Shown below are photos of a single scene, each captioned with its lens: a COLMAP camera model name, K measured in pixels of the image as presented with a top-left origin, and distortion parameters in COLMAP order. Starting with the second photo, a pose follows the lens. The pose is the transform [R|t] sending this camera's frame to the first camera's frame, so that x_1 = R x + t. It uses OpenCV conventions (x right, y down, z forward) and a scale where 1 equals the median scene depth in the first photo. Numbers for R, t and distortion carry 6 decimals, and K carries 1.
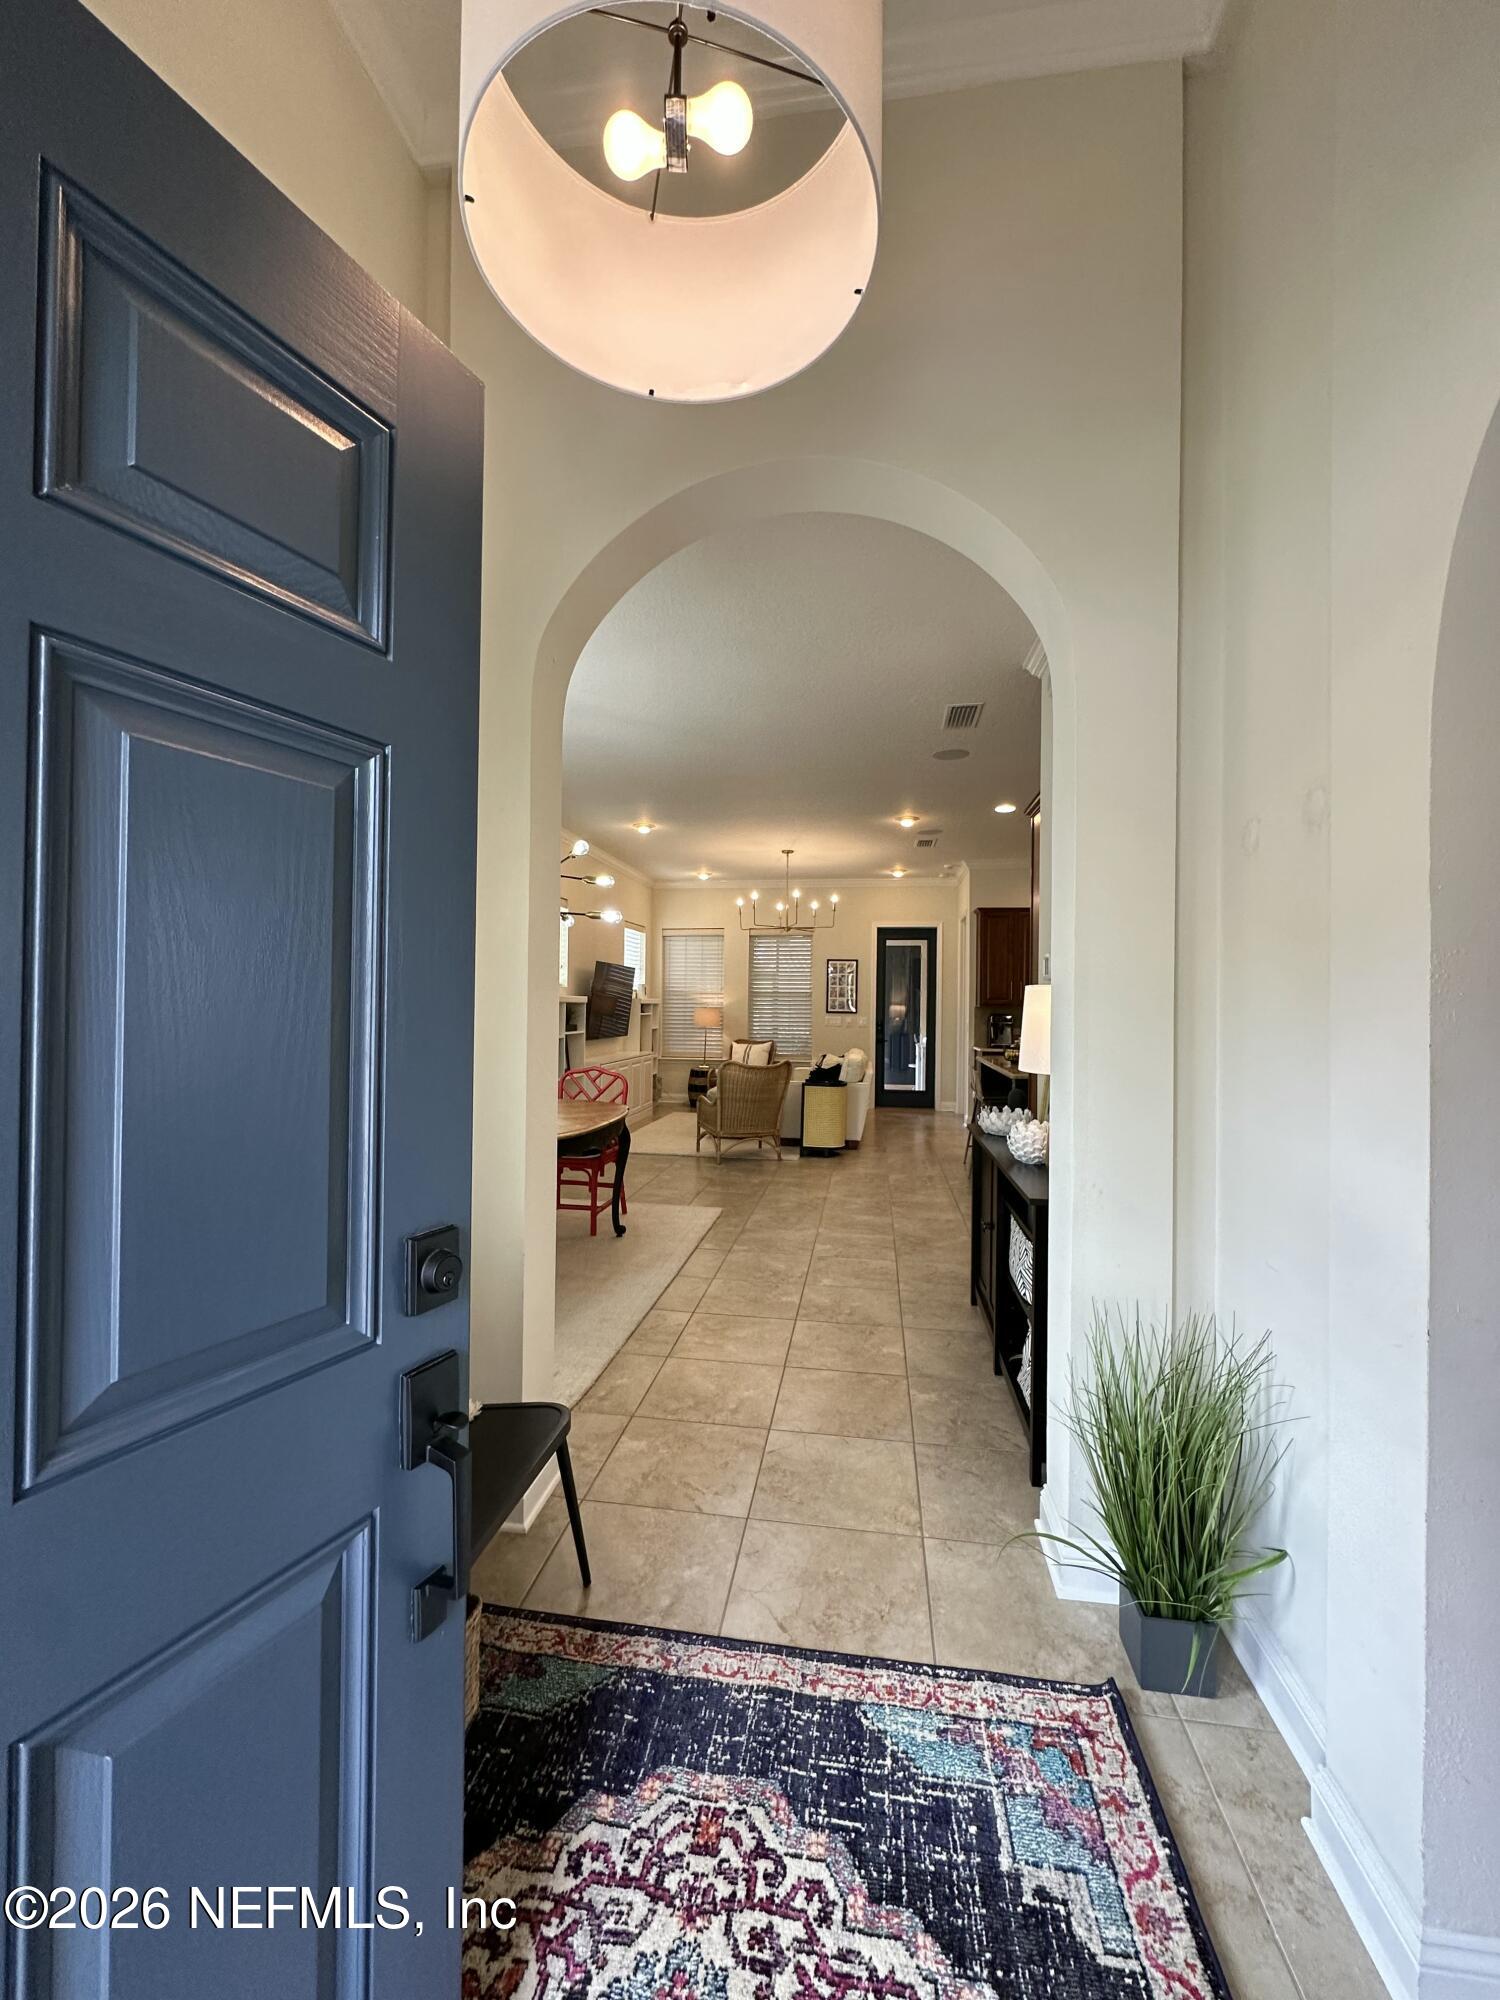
lens RADIAL K [[798.6, 0, 752.5], [0, 798.6, 1000.2], [0, 0, 1]] dist [-0.001572, 0.000746]
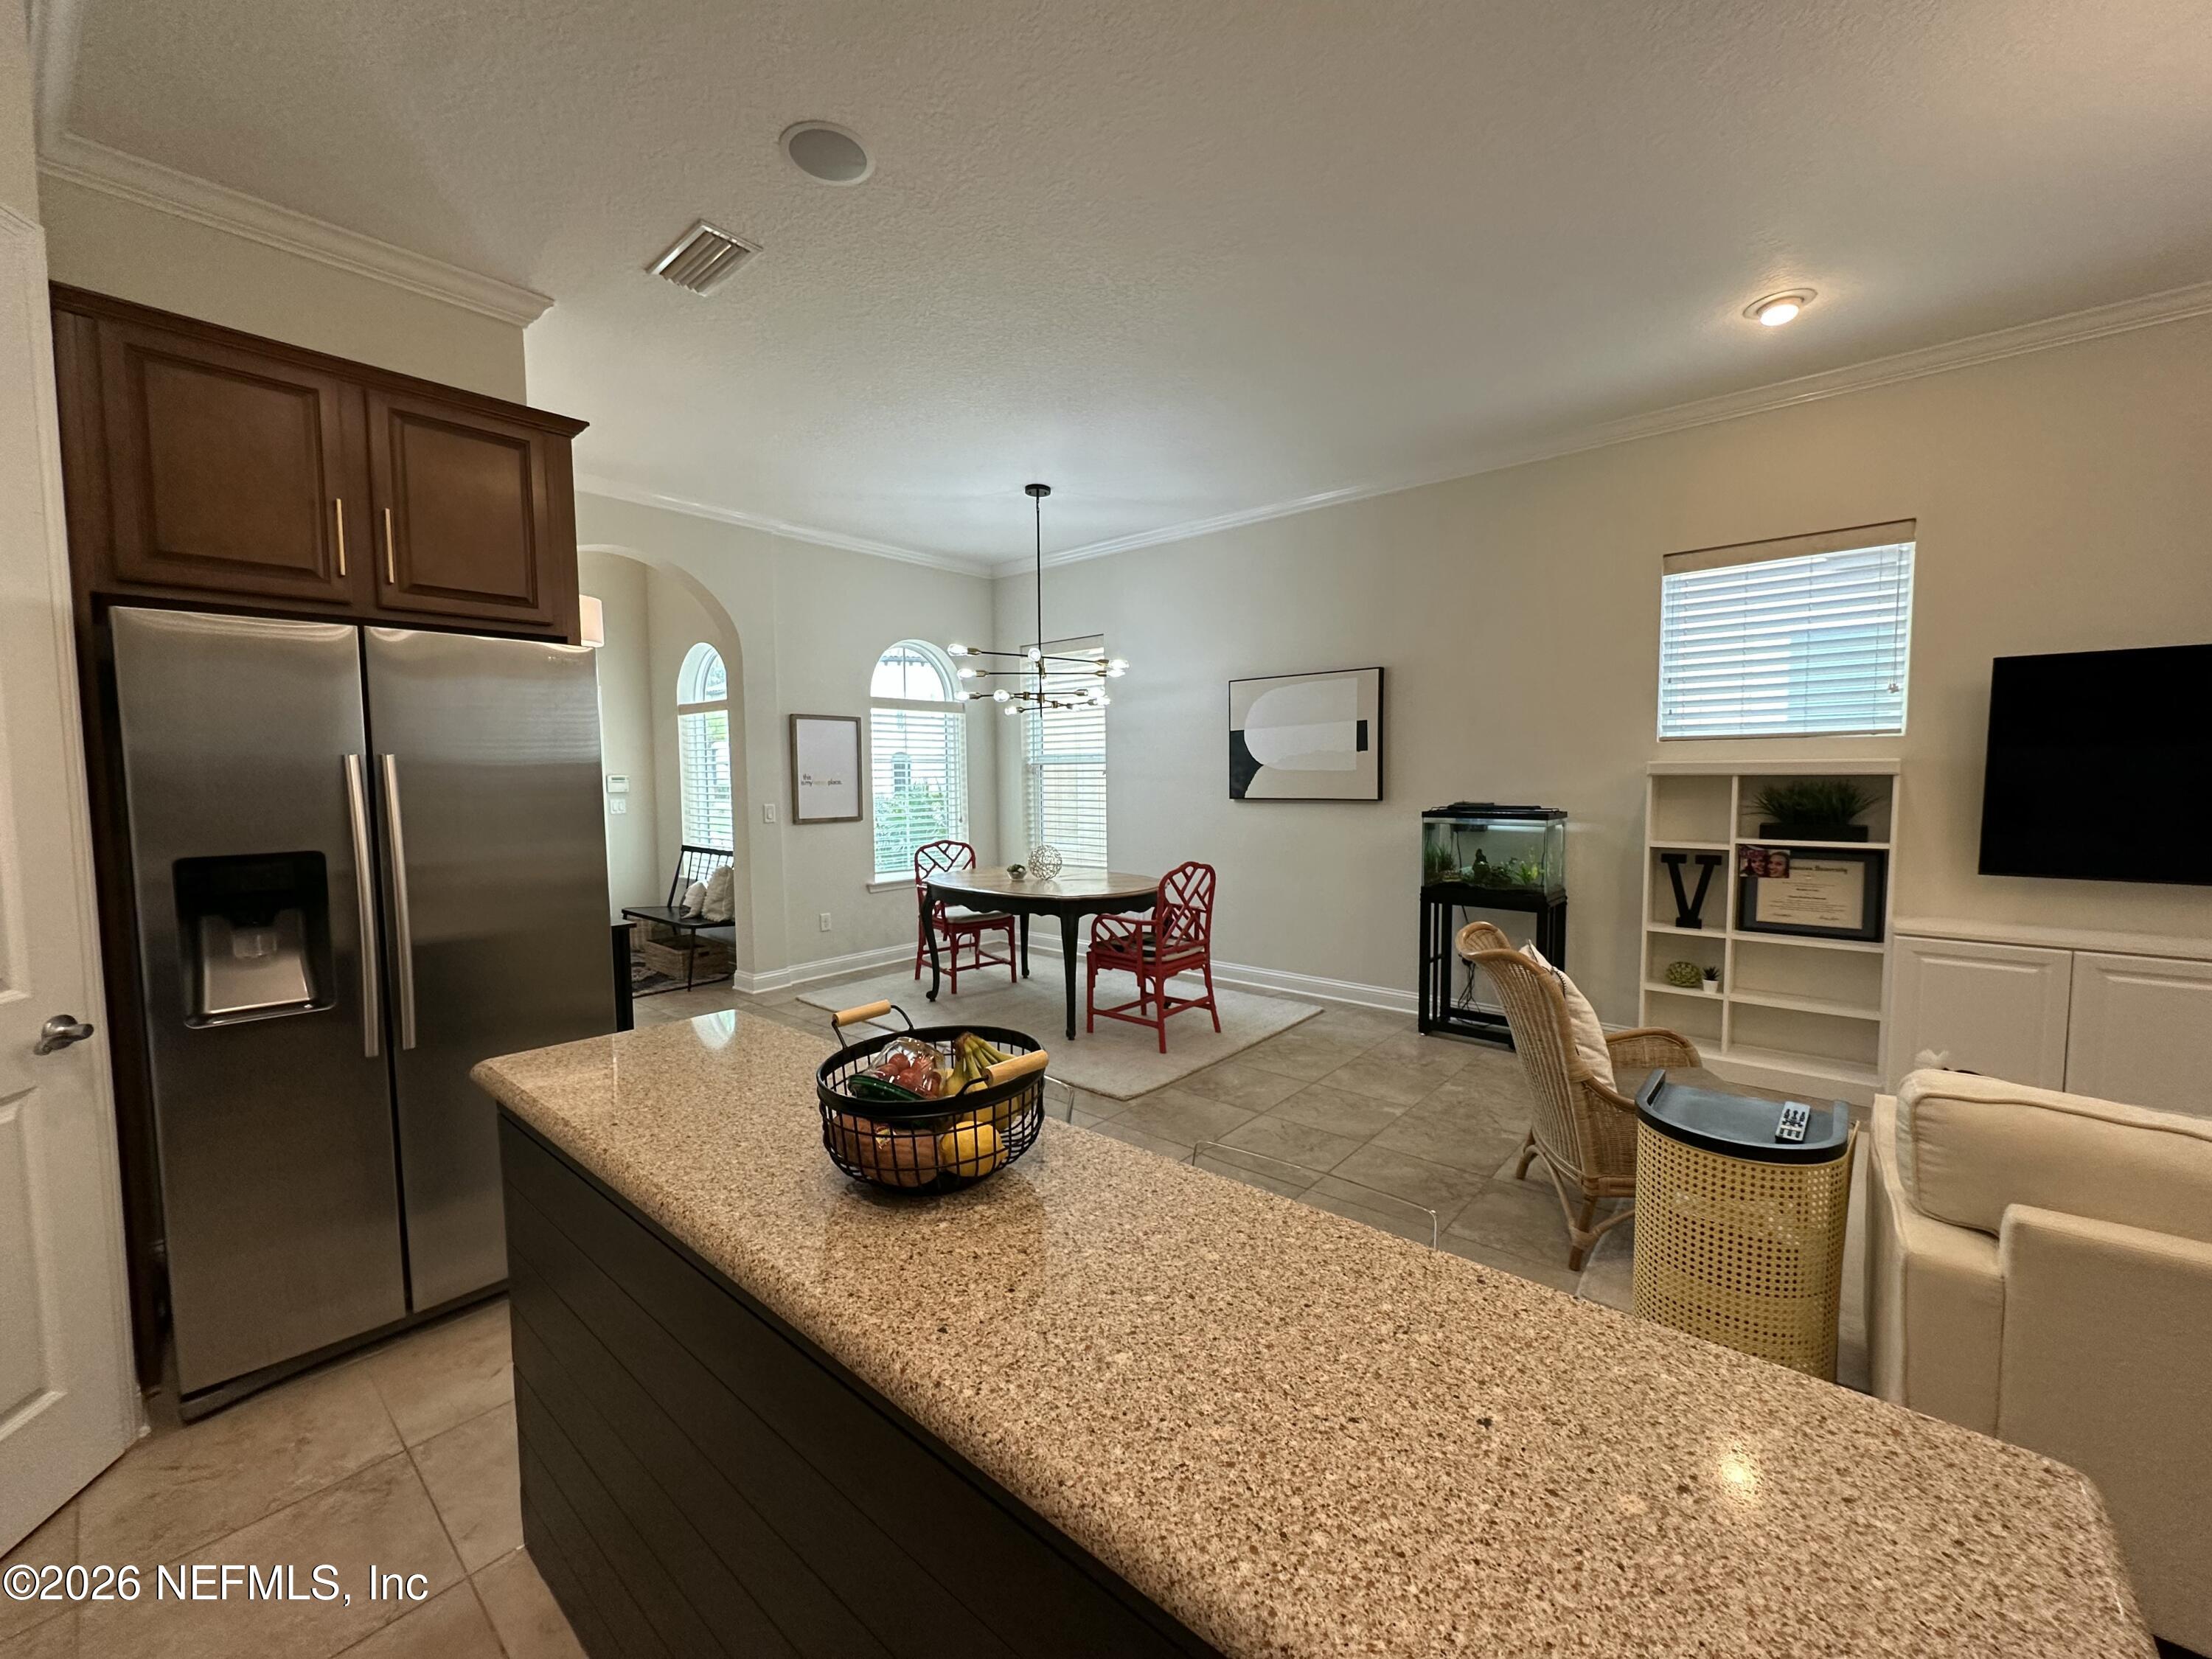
lens RADIAL K [[883.2, 0, 1109.7], [0, 883.2, 829.3], [0, 0, 1]] dist [-0.001572, 0.000746]
pose [[-0.527931, 0.048392, -0.847908, 0.303216], [0.009001, 0.998638, 0.051390, 0.003406], [0.849240, 0.019498, -0.527647, 0.731529]]
